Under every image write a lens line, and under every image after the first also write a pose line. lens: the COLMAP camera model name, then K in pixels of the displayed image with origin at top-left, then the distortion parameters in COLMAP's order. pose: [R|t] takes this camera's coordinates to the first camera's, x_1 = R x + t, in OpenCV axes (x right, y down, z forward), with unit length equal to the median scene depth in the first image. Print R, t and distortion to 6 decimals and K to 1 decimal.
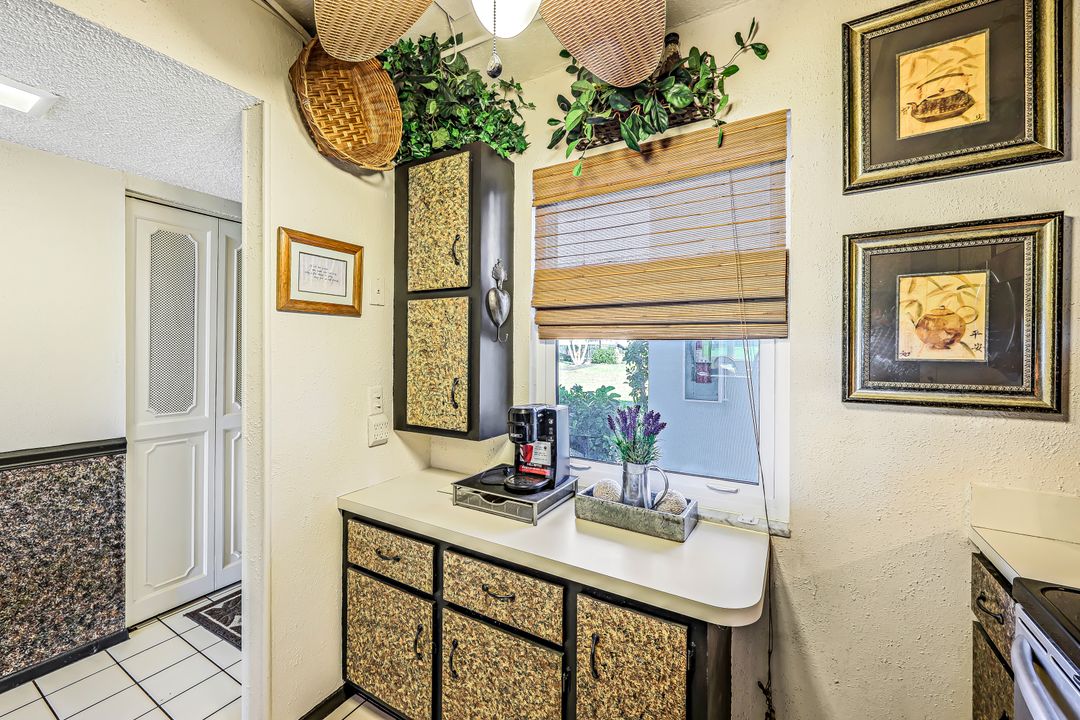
lens RADIAL K [[436.4, 0, 540.0], [0, 436.4, 352.2], [0, 0, 1]] dist [-0.001832, -0.000065]
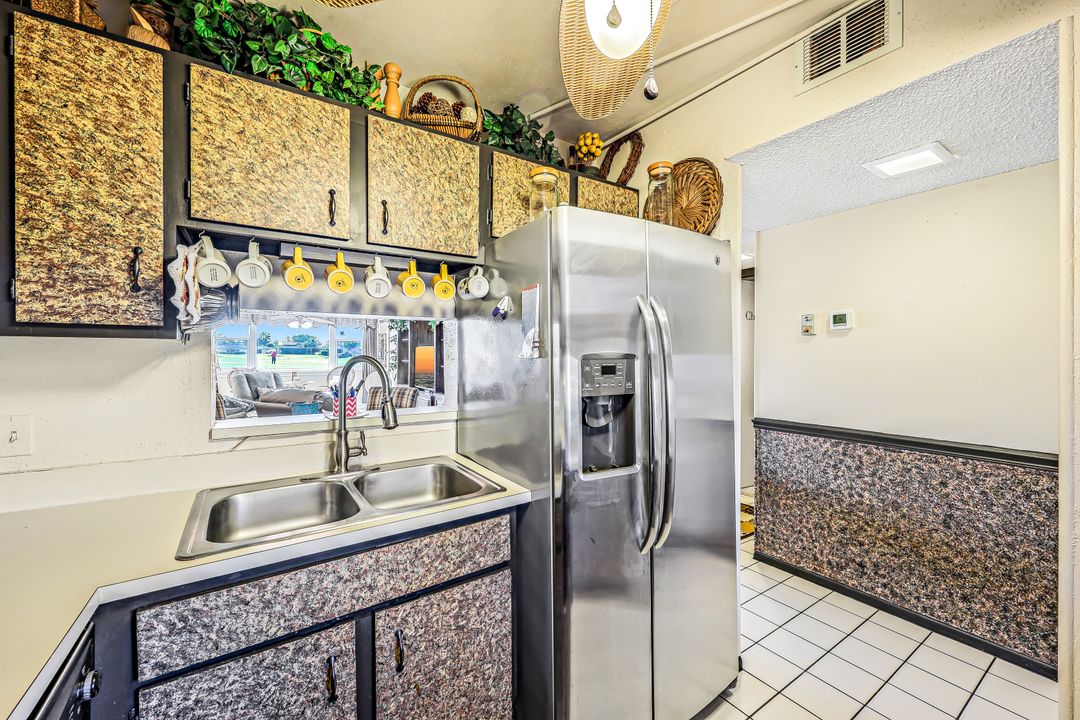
lens RADIAL K [[436.4, 0, 539.7], [0, 436.4, 354.9], [0, 0, 1]] dist [-0.001832, -0.000065]
pose [[-0.422487, -0.004529, -0.906358, 0.347931], [-0.009196, 0.999957, -0.000710, -0.000412], [0.906322, 0.008035, -0.422510, 0.439525]]
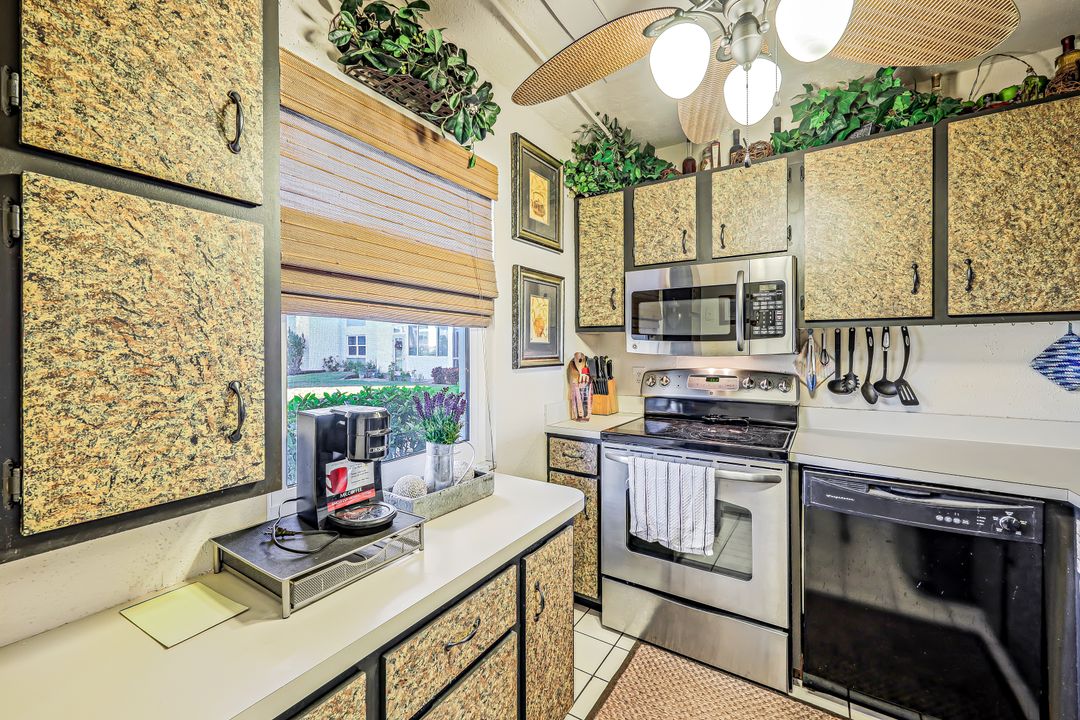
lens RADIAL K [[442.4, 0, 536.6], [0, 442.4, 351.1], [0, 0, 1]] dist [-0.003881, 0.000322]
pose [[0.035640, -0.010641, 0.999308, -0.675748], [0.009240, 0.999904, 0.010317, 0.023360], [-0.999322, 0.008866, 0.035735, 0.635796]]
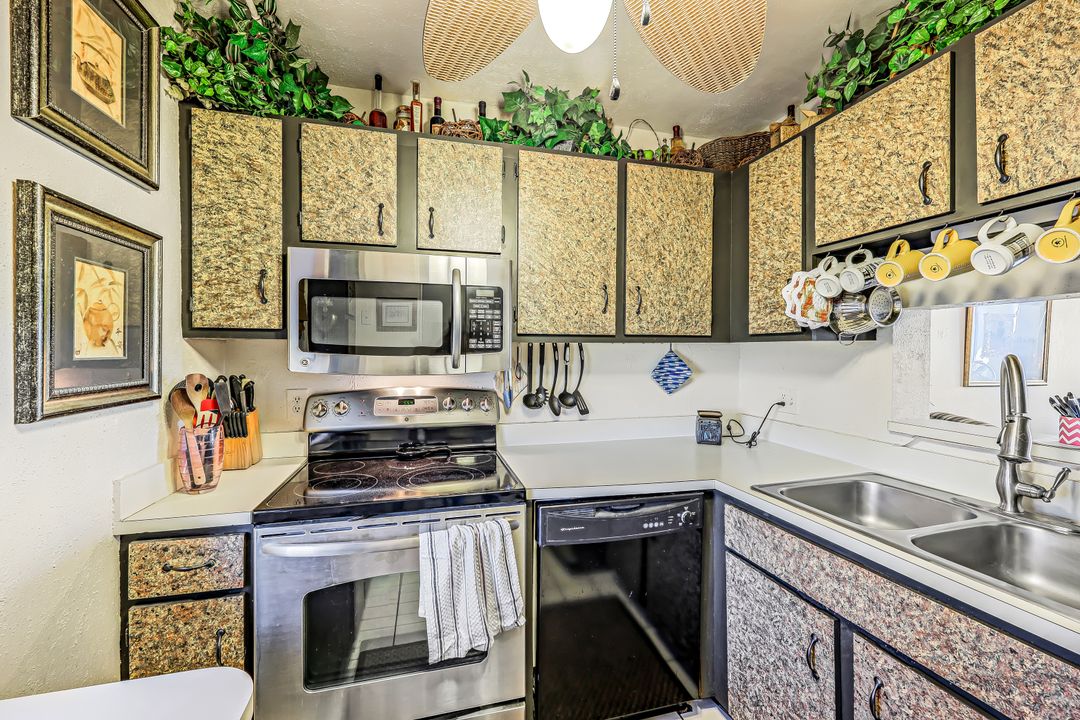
lens RADIAL K [[436.4, 0, 541.4], [0, 436.4, 355.0], [0, 0, 1]] dist [-0.001832, -0.000065]
pose [[-0.719577, -0.015153, 0.694247, -0.268143], [-0.003066, 0.999821, 0.018644, -0.006375], [-0.694406, 0.011287, -0.719495, 0.683233]]
